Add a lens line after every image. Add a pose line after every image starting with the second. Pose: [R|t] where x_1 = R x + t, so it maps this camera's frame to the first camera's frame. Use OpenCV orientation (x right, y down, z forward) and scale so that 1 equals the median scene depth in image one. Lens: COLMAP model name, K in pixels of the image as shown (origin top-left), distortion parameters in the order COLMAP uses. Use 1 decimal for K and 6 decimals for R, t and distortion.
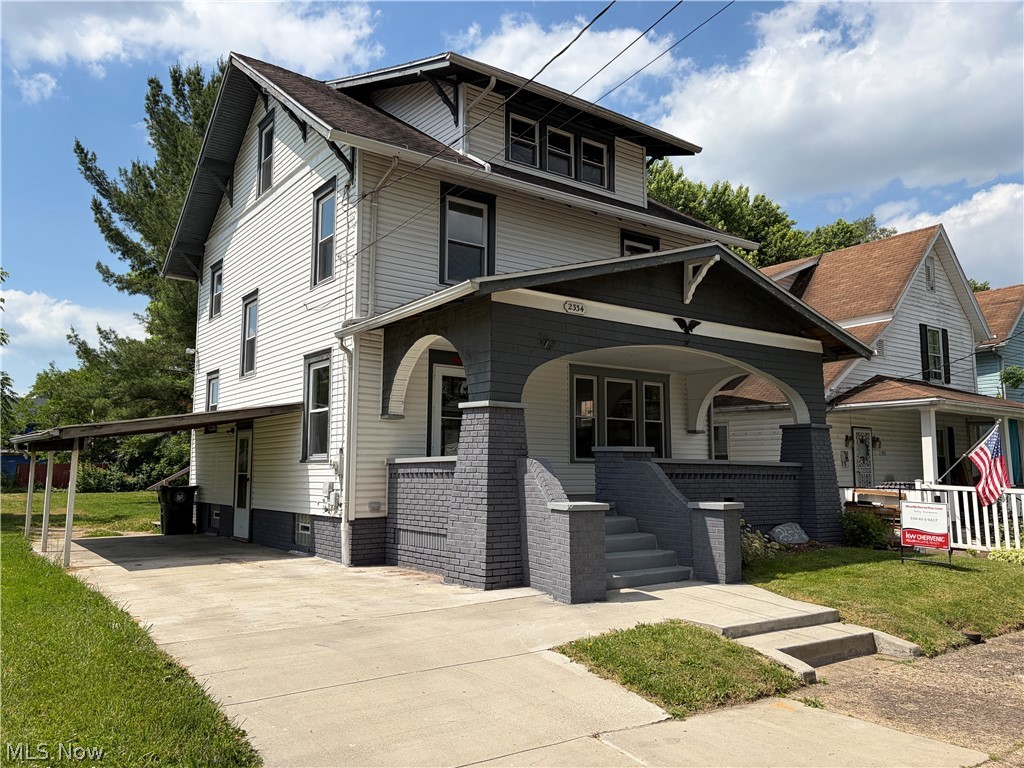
lens RADIAL K [[777.1, 0, 500.1], [0, 777.1, 373.2], [0, 0, 1]] dist [0.043971, -0.040194]
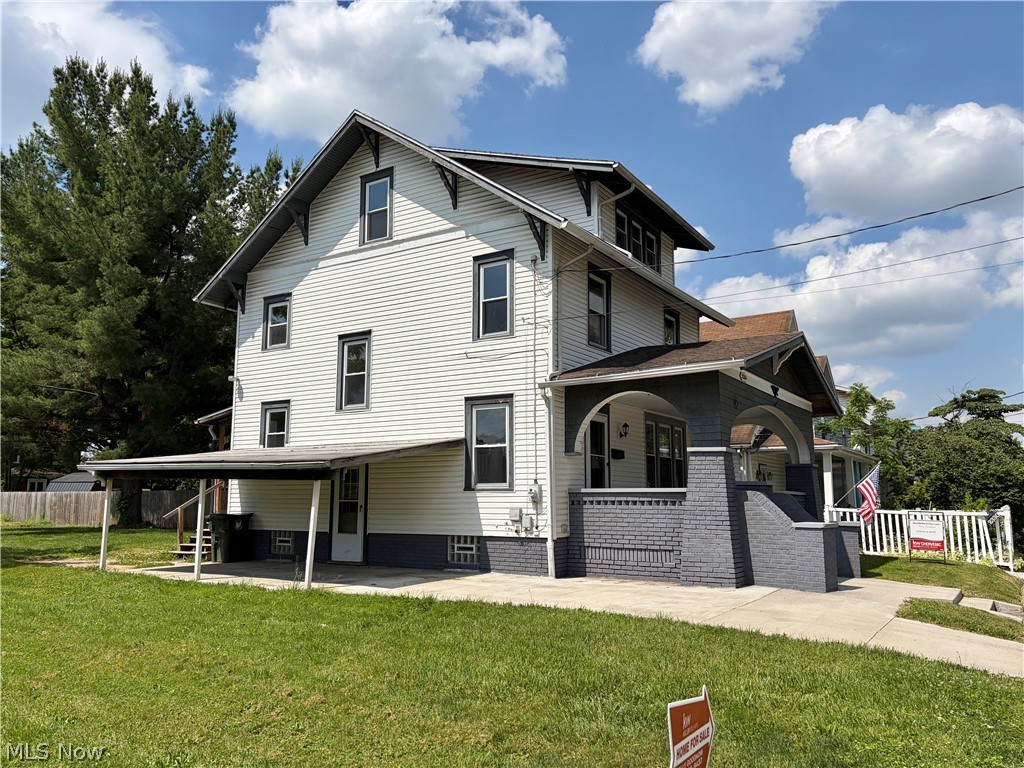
lens RADIAL K [[769.7, 0, 512.0], [0, 769.7, 384.0], [0, 0, 1]] dist [0.044770, -0.009901]
pose [[0.931326, 0.051982, 0.360458, -0.641163], [-0.045287, 0.998609, -0.027002, -0.016212], [-0.361360, 0.008824, 0.932385, -0.084993]]
